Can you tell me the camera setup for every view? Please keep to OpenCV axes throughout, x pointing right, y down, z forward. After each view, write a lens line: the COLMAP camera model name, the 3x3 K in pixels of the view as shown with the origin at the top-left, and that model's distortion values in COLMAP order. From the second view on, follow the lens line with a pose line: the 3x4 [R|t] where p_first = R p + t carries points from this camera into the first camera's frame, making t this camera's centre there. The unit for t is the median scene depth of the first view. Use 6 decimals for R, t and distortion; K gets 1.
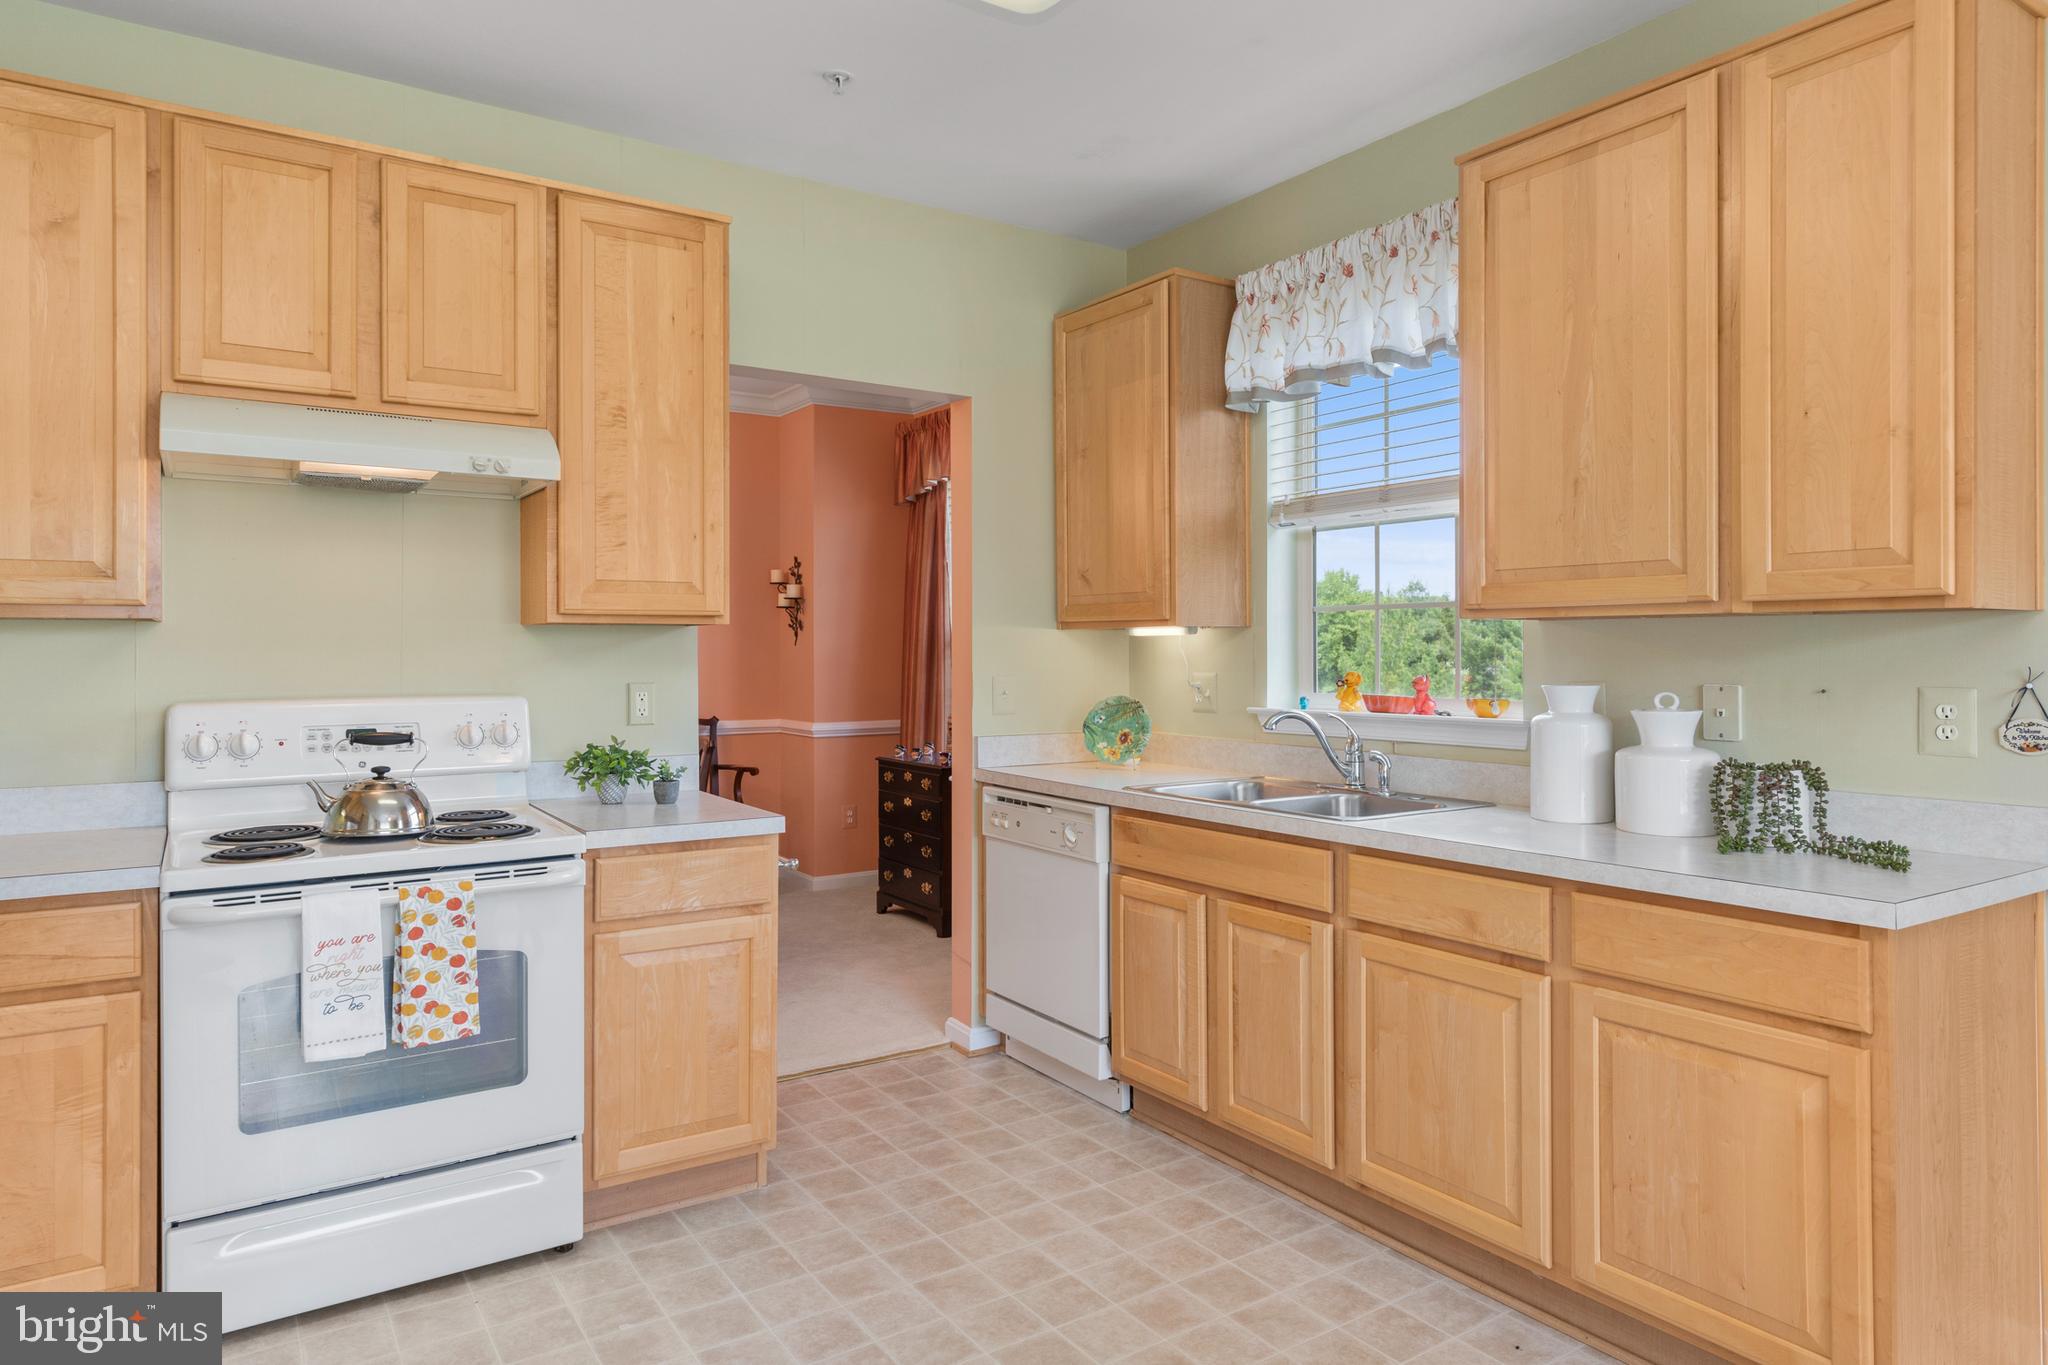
lens RADIAL K [[1239.1, 0, 1022.4], [0, 1239.1, 641.5], [0, 0, 1]] dist [-0.001755, -0.004043]
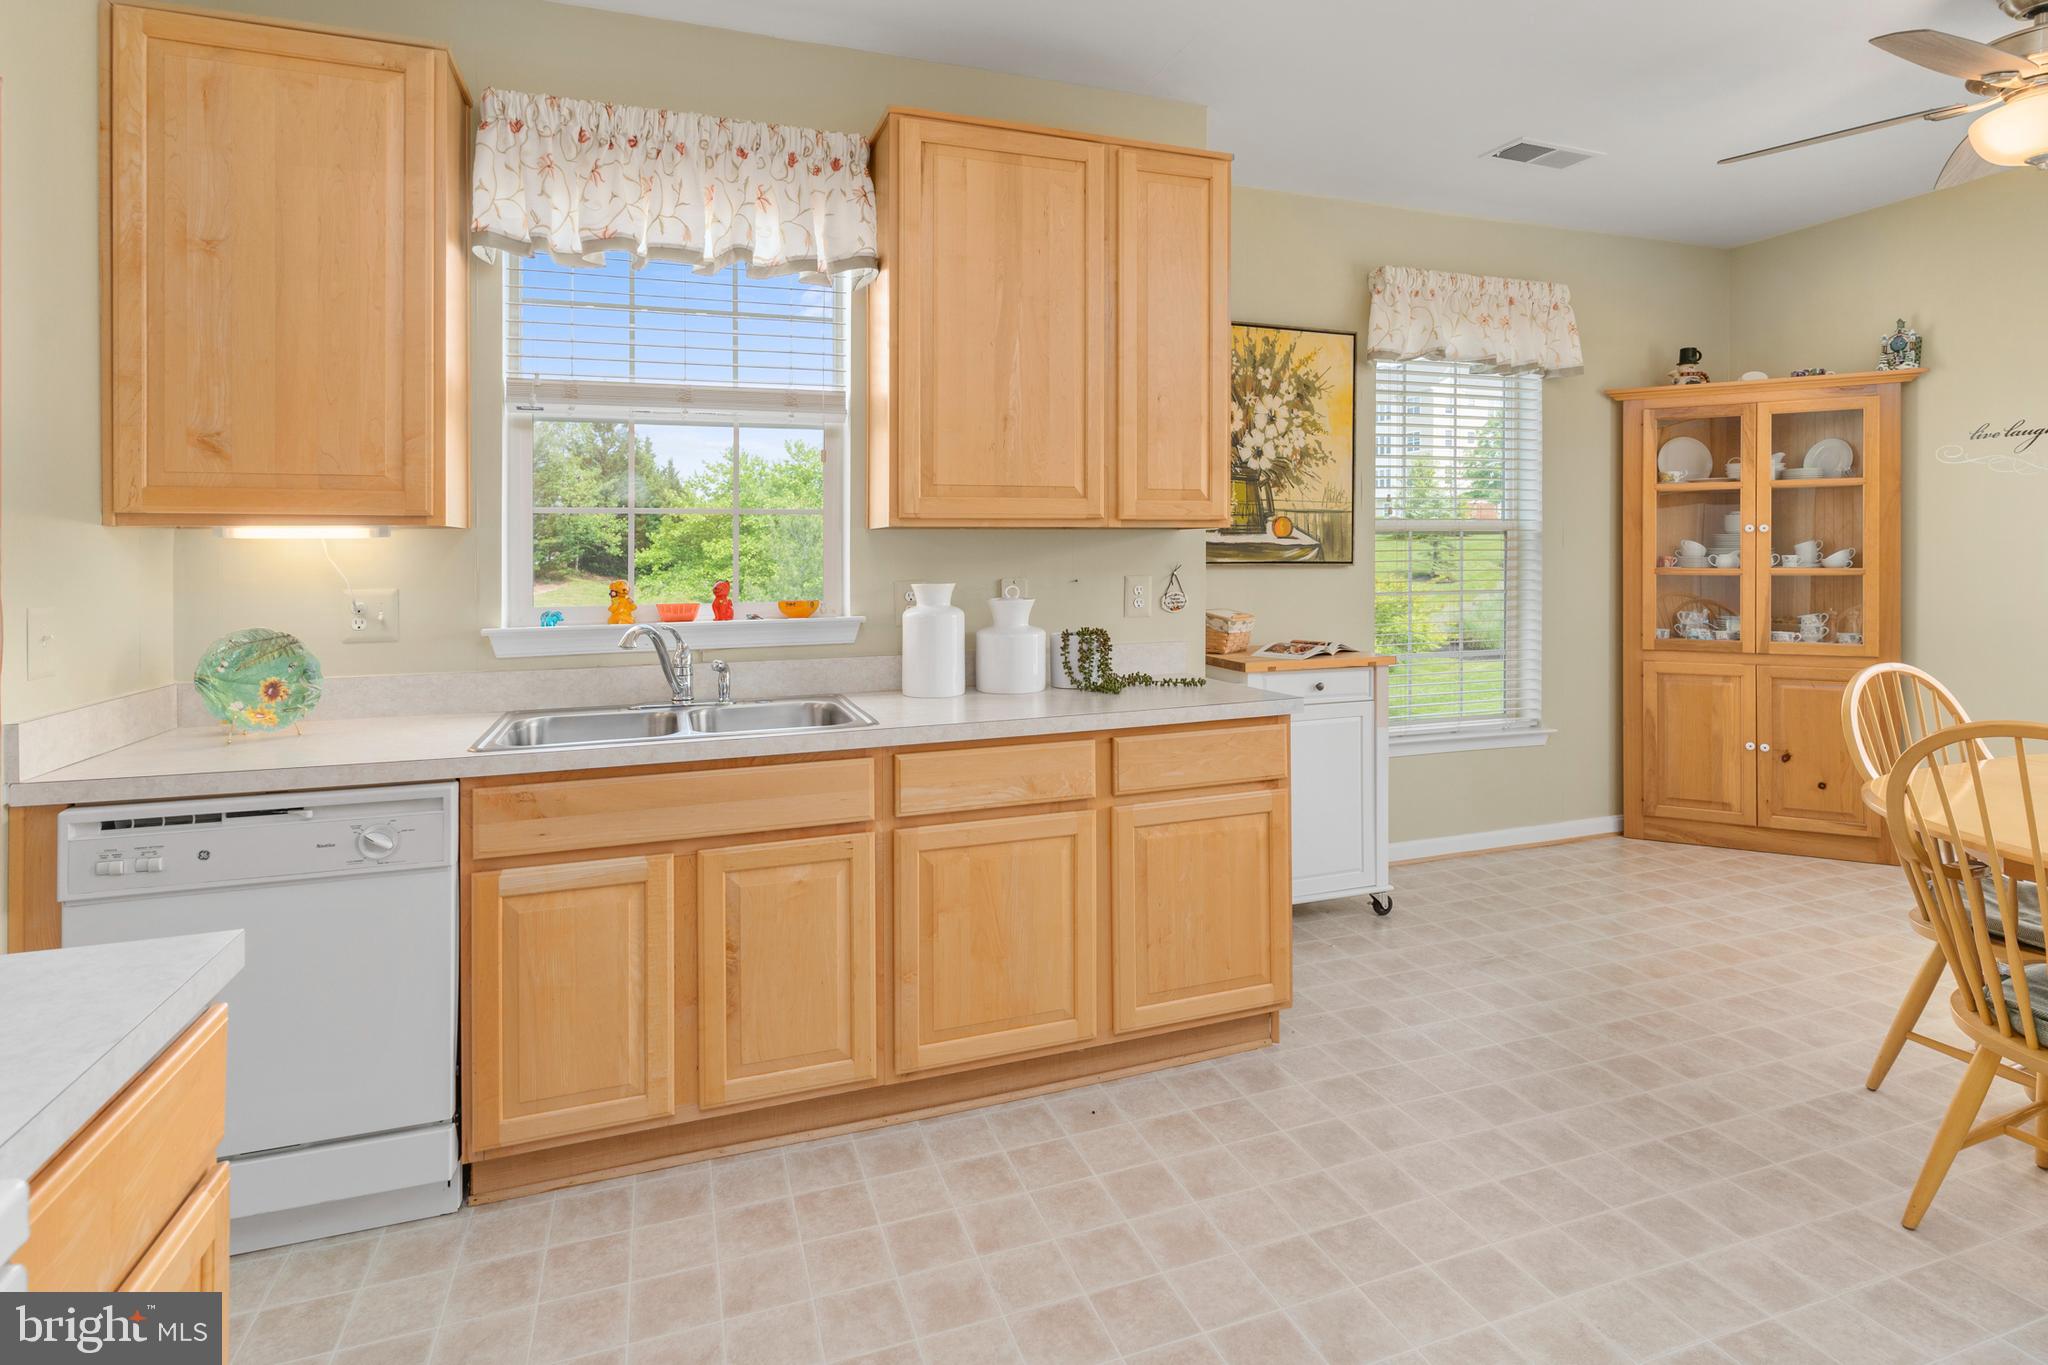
lens RADIAL K [[997.9, 0, 1041.8], [0, 997.9, 562.1], [0, 0, 1]] dist [-0.006982, 0.000074]
pose [[0.241645, -0.006665, 0.970342, -0.520048], [0.001826, 0.999978, 0.006414, 0.008993], [-0.970363, 0.000222, 0.241652, 0.721181]]
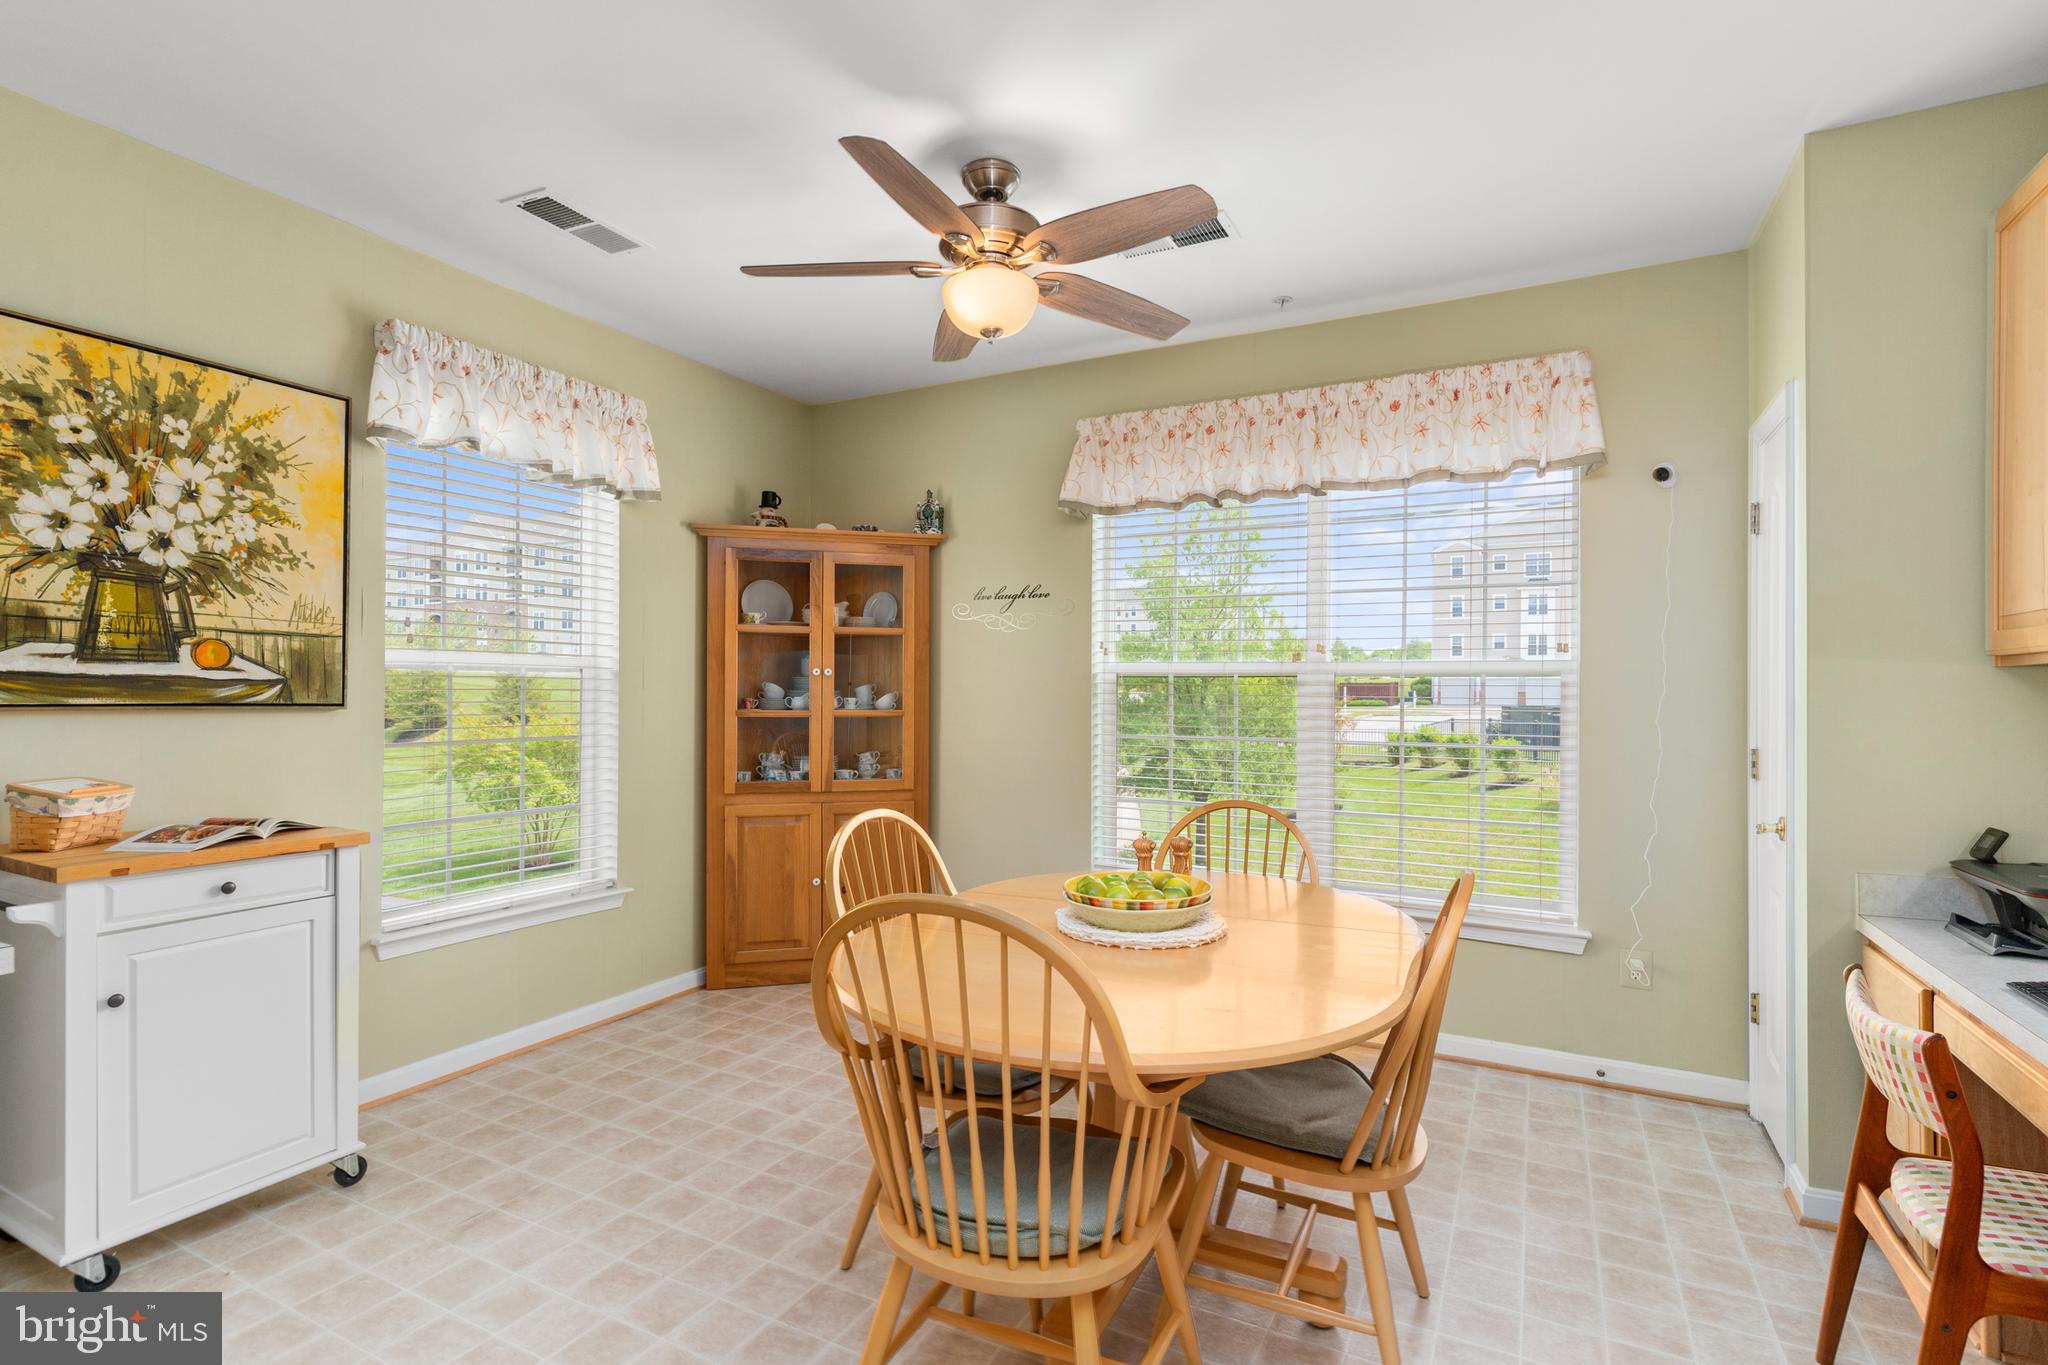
lens RADIAL K [[997.9, 0, 1021.0], [0, 997.9, 692.3], [0, 0, 1]] dist [-0.006982, 0.000074]
pose [[-0.492744, -0.000378, 0.870174, -0.350388], [-0.007629, 0.999963, -0.003885, 0.005731], [-0.870141, -0.008553, -0.492729, 0.564489]]
